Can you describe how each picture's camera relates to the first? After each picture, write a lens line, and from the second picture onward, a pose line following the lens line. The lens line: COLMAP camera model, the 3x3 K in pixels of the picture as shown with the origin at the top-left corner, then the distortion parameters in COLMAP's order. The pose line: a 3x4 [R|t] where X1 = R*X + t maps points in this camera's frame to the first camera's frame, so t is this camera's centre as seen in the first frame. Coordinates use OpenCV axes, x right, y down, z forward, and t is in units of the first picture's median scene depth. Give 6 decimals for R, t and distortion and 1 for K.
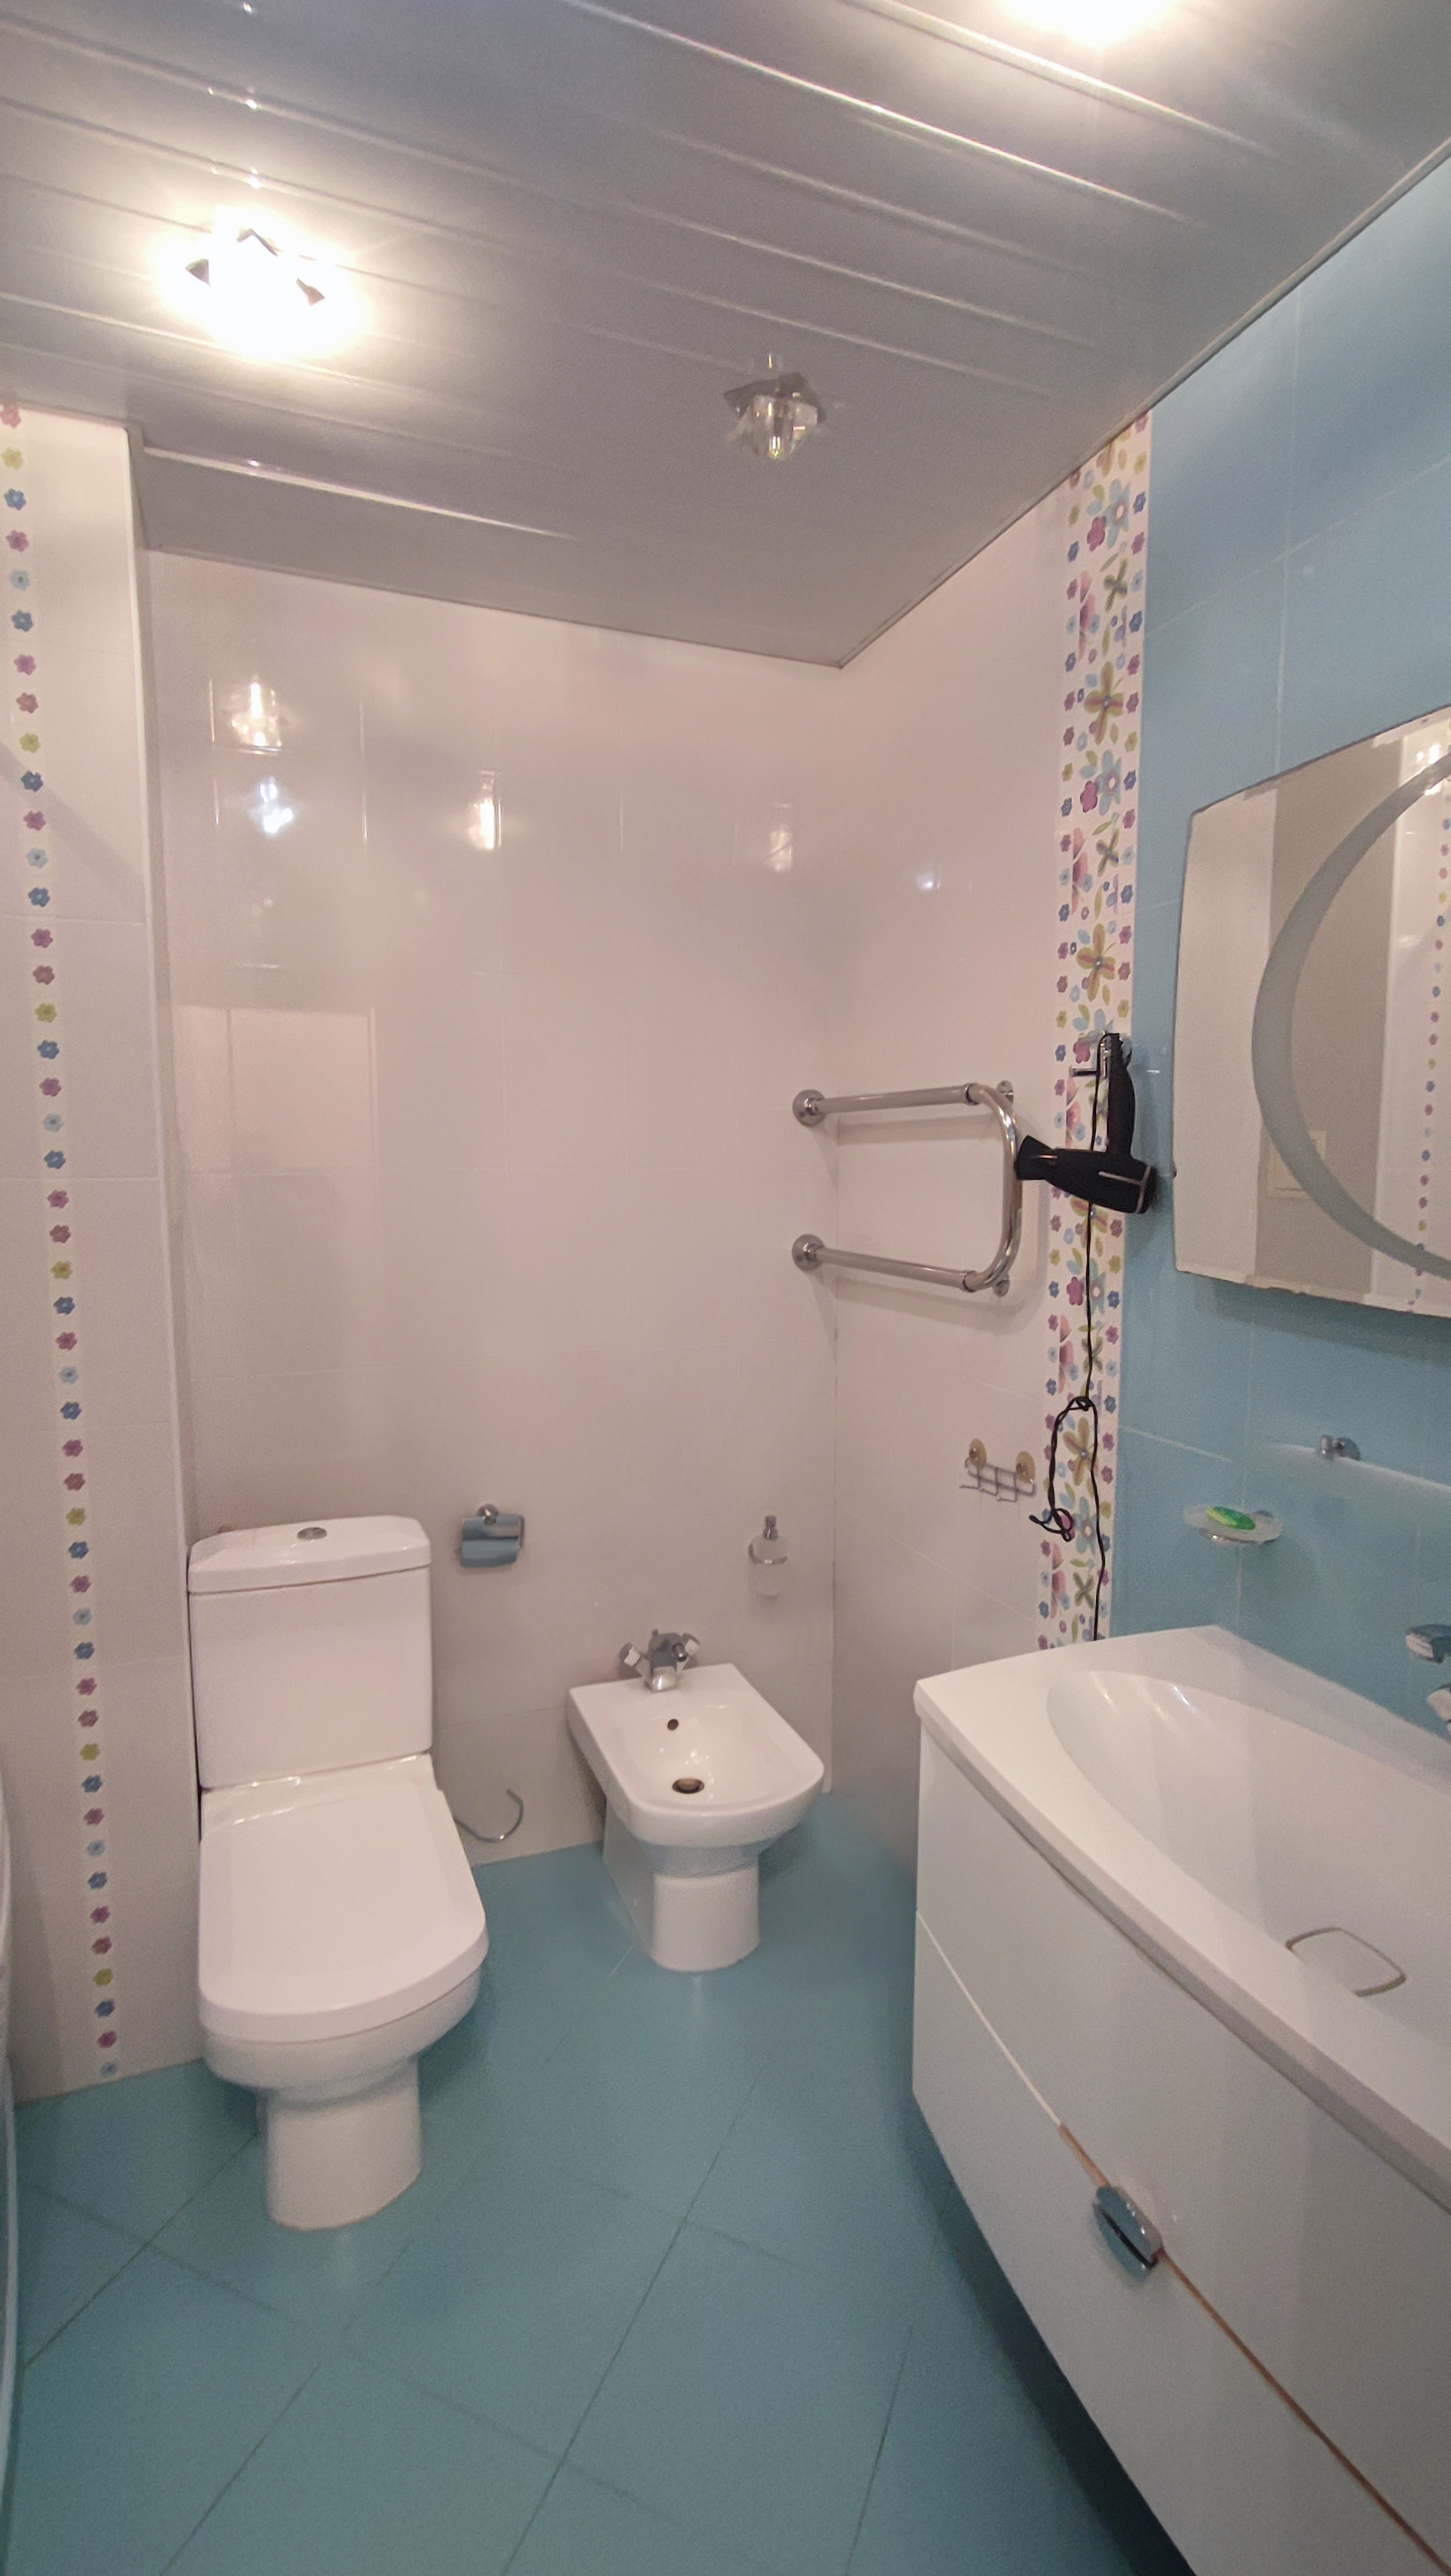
lens RADIAL K [[1157.8, 0, 707.0], [0, 1157.8, 1280.6], [0, 0, 1]] dist [-0.013001, 0.004937]
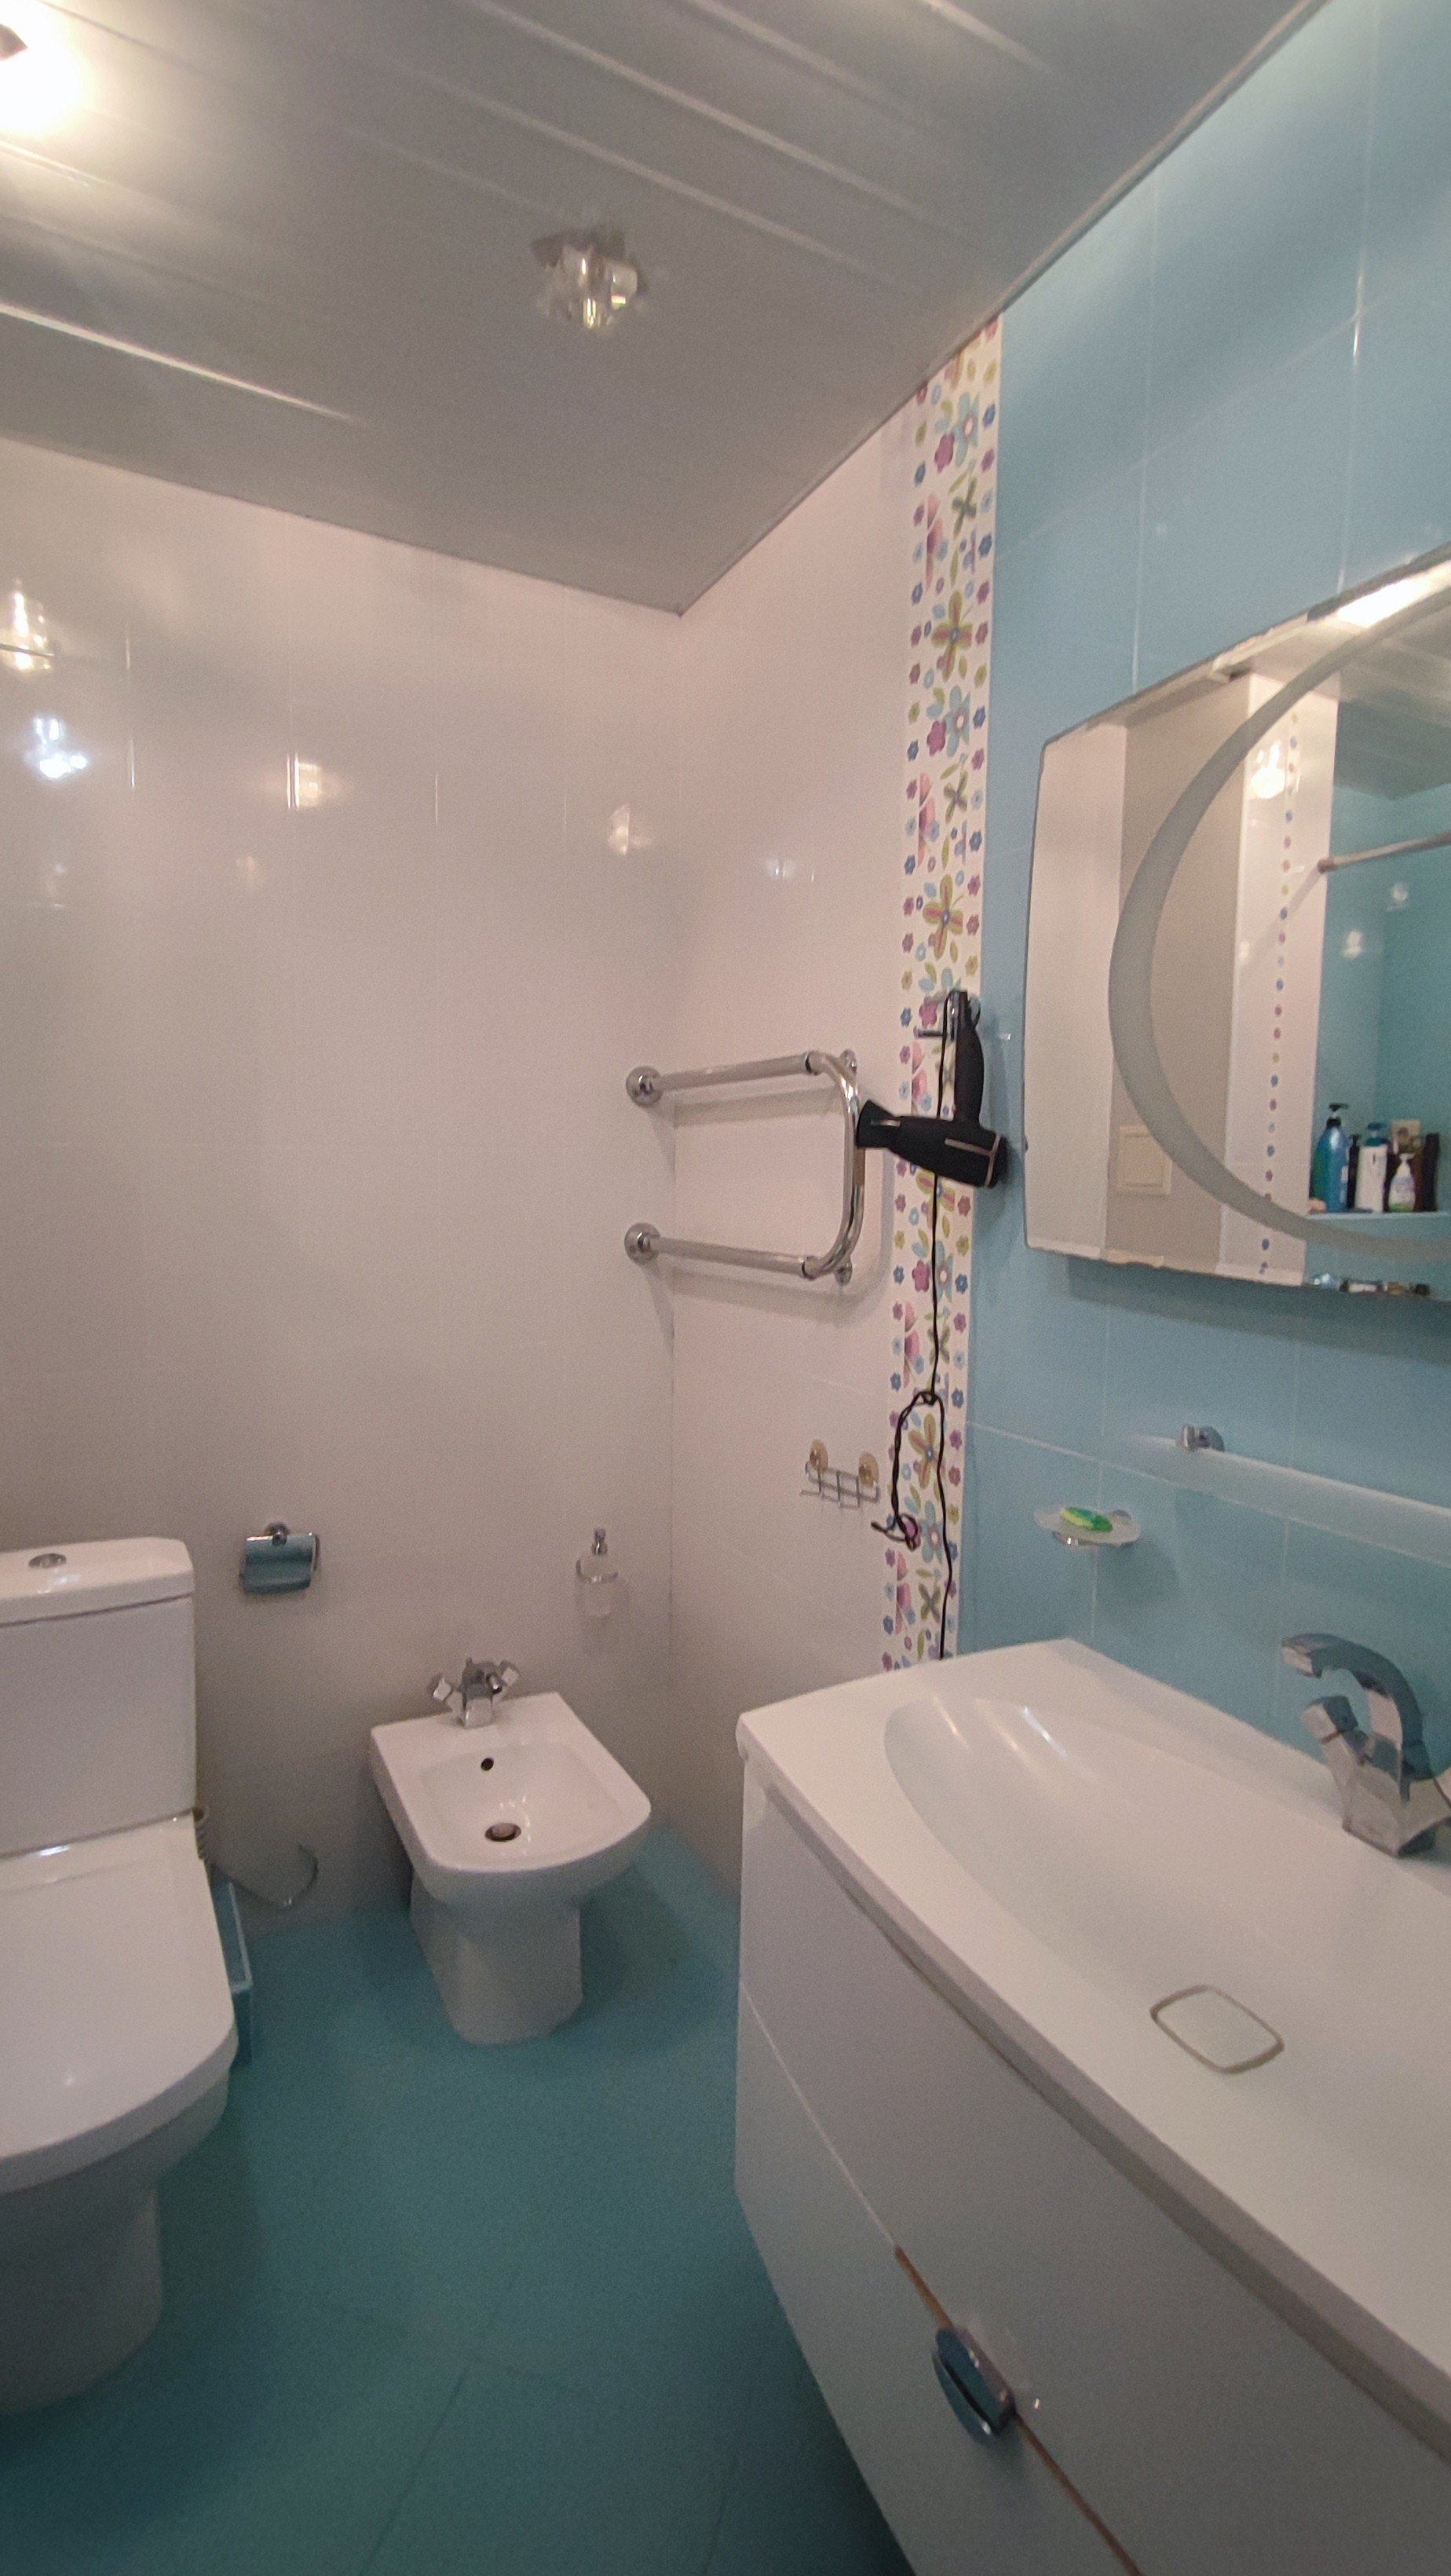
lens RADIAL K [[1157.8, 0, 705.0], [0, 1157.8, 1290.1], [0, 0, 1]] dist [-0.013001, 0.004937]
pose [[0.993276, 0.002743, 0.115738, 0.041252], [-0.002097, 0.999982, -0.005703, 0.024926], [-0.115752, 0.005422, 0.993263, 0.105891]]
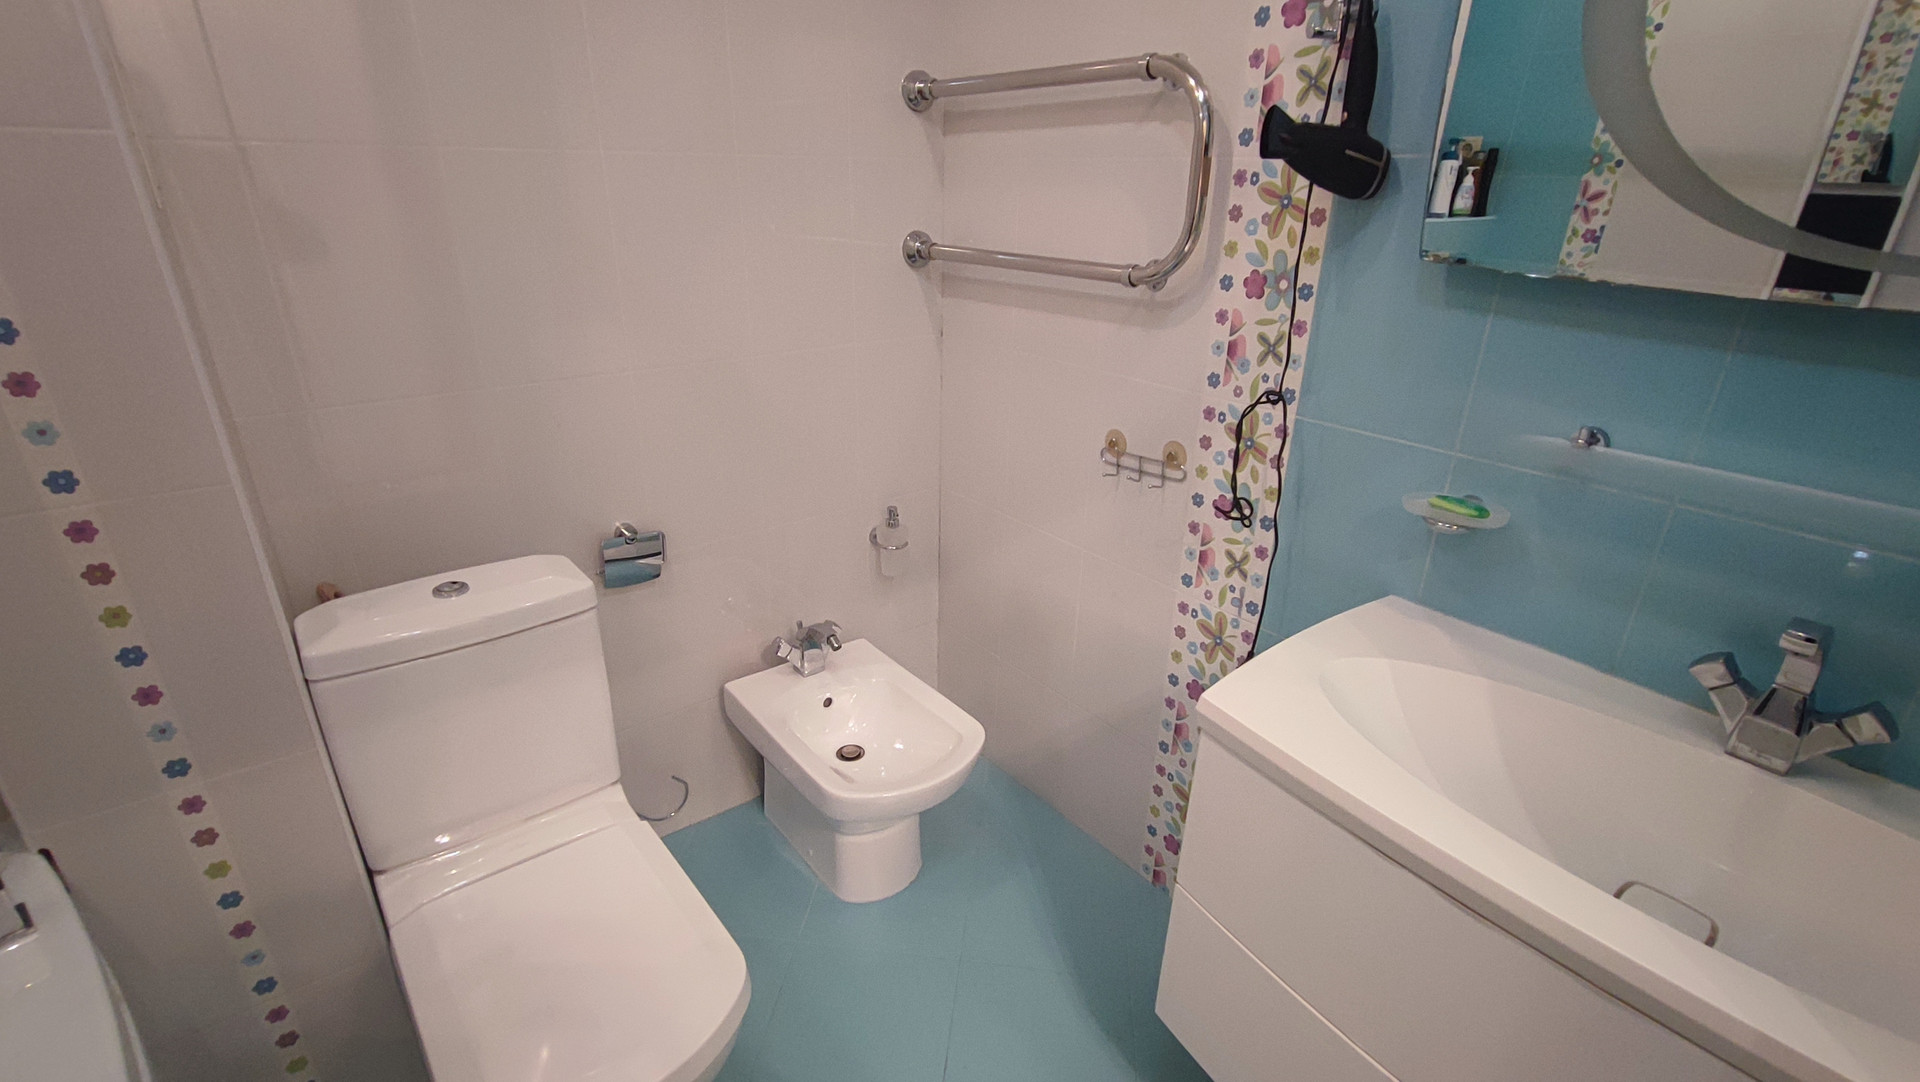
lens RADIAL K [[863.1, 0, 952.0], [0, 863.1, 547.5], [0, 0, 1]] dist [-0.013001, 0.004937]
pose [[0.956366, -0.099688, 0.274639, -0.159958], [0.014780, 0.955295, 0.295283, 0.002568], [-0.291798, -0.278340, 0.915085, 0.315681]]
